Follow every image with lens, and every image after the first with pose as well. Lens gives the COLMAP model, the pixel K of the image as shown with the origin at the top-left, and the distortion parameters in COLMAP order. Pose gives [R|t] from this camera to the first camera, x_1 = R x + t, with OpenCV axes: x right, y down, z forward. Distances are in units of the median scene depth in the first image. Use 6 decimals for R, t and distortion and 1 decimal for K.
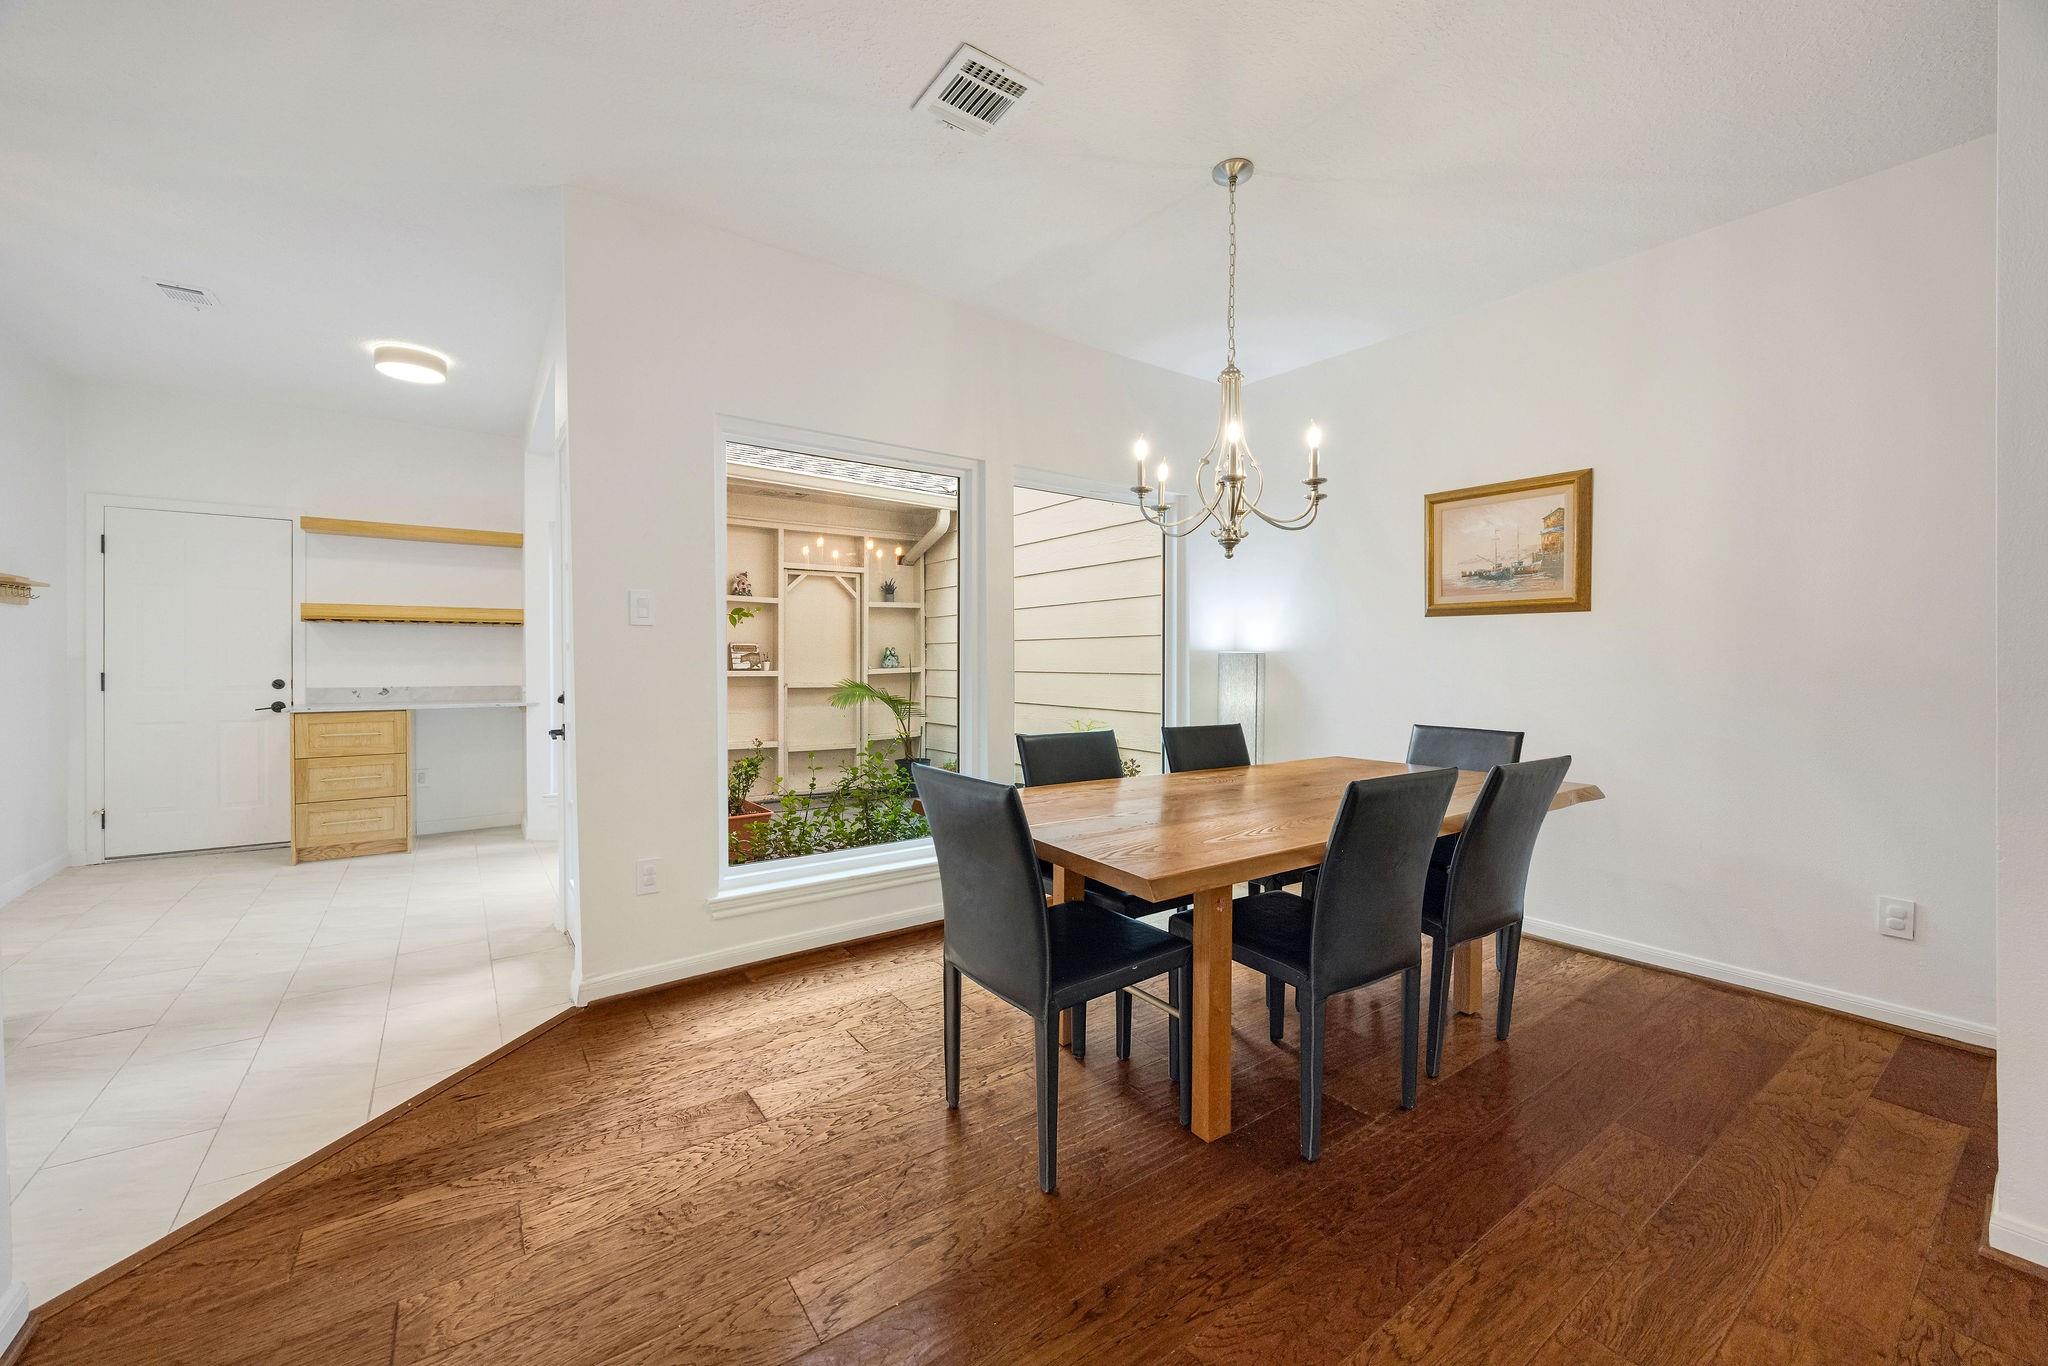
lens RADIAL K [[794.2, 0, 1021.2], [0, 794.2, 665.0], [0, 0, 1]] dist [-0.001216, -0.000568]
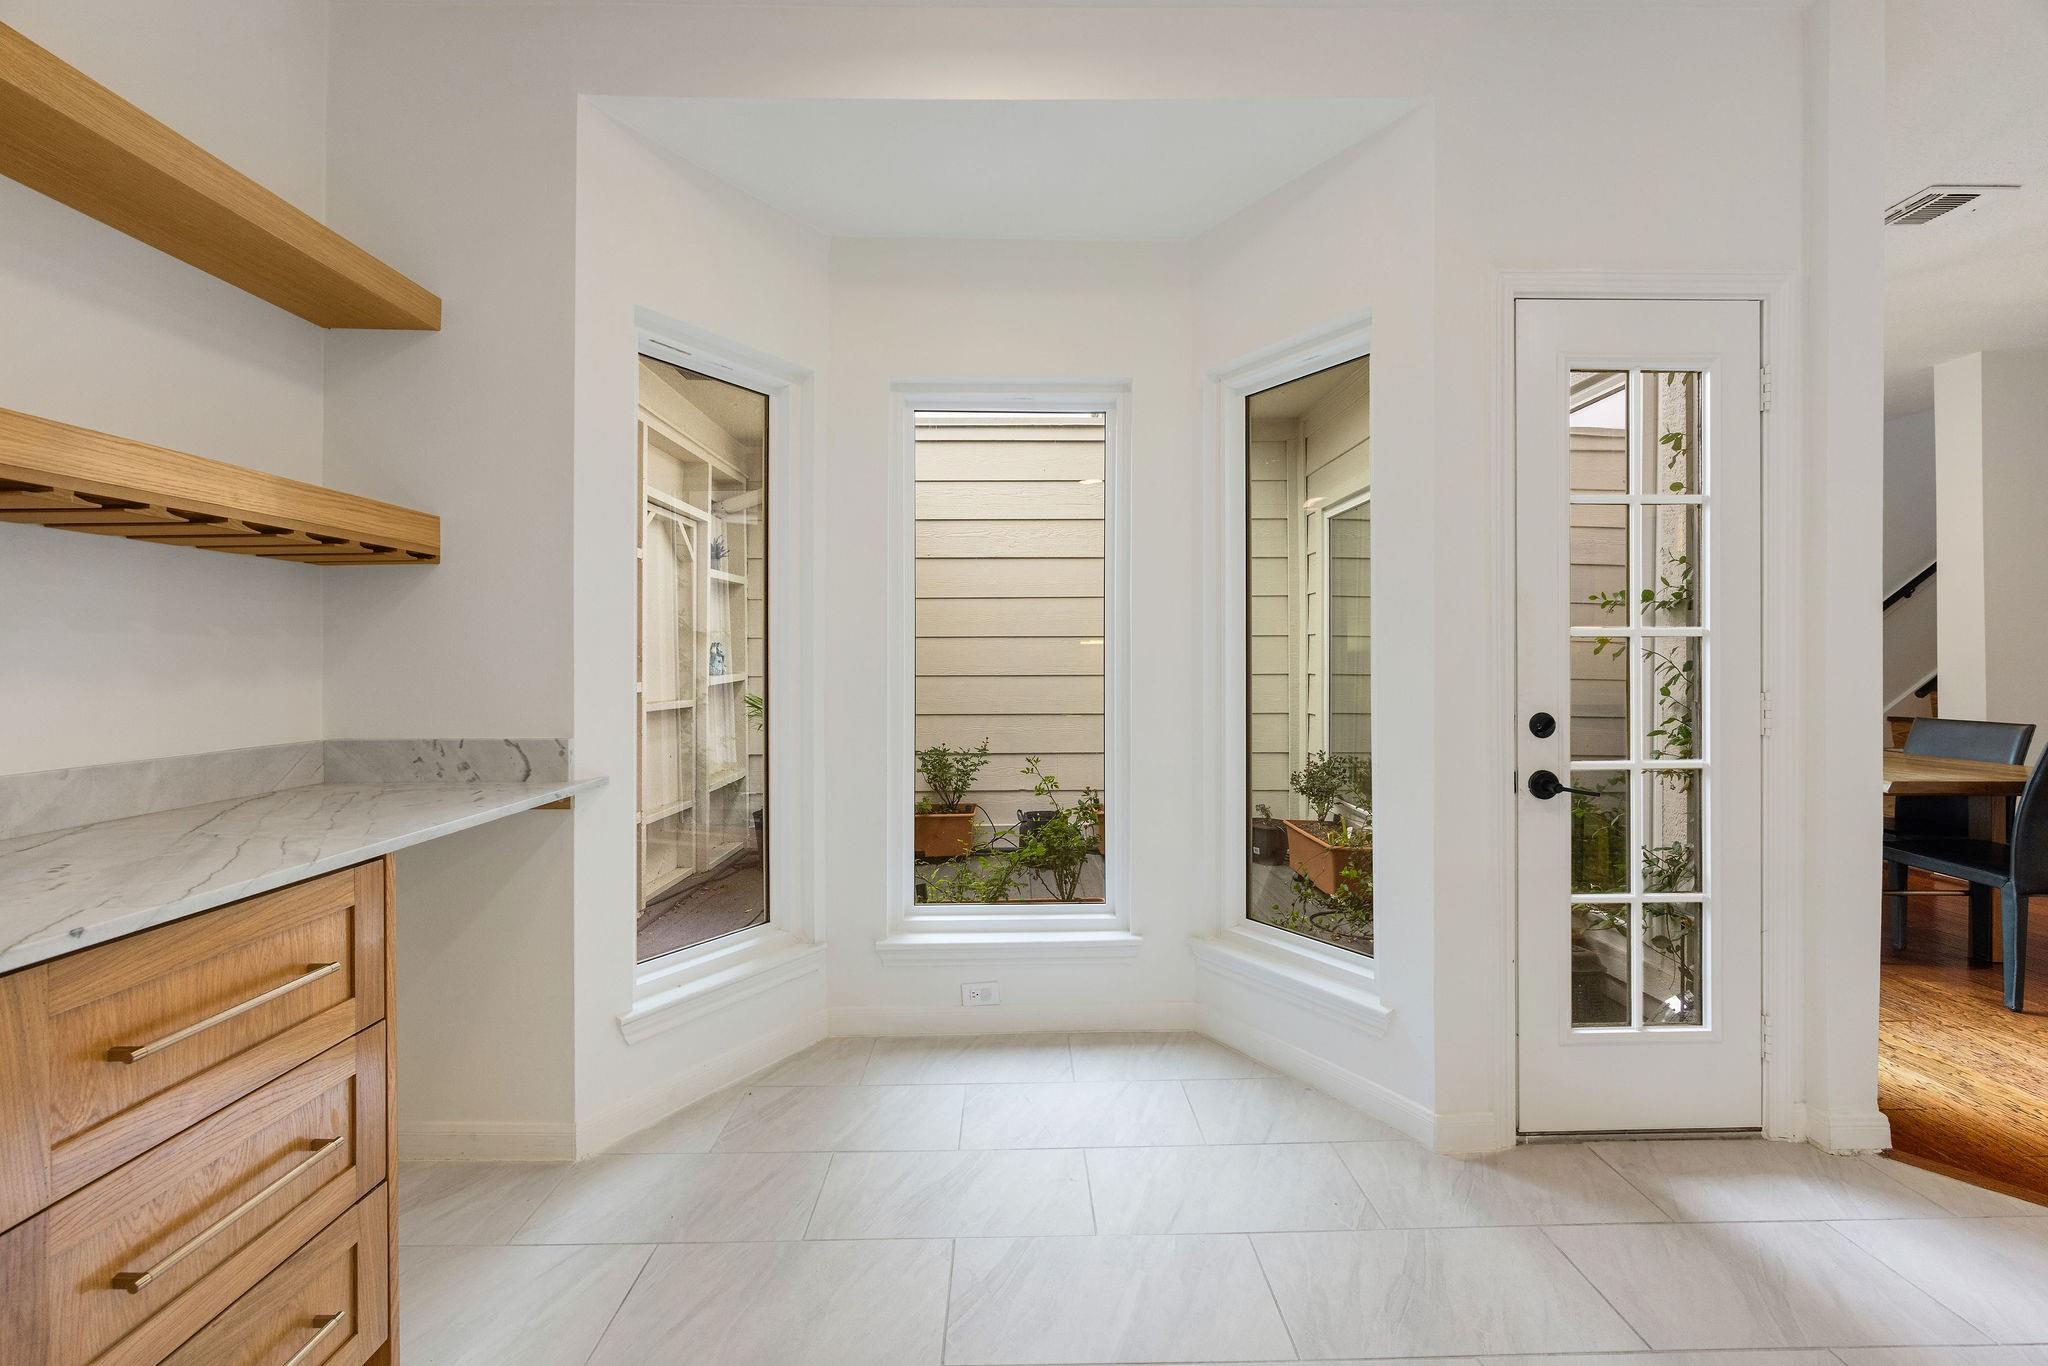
lens RADIAL K [[794.2, 0, 1021.2], [0, 794.2, 665.0], [0, 0, 1]] dist [-0.001216, -0.000568]
pose [[0.569480, -0.004416, 0.821993, -2.141759], [0.005099, 0.999985, 0.001840, -0.014543], [-0.821989, 0.003143, 0.569494, 1.663190]]
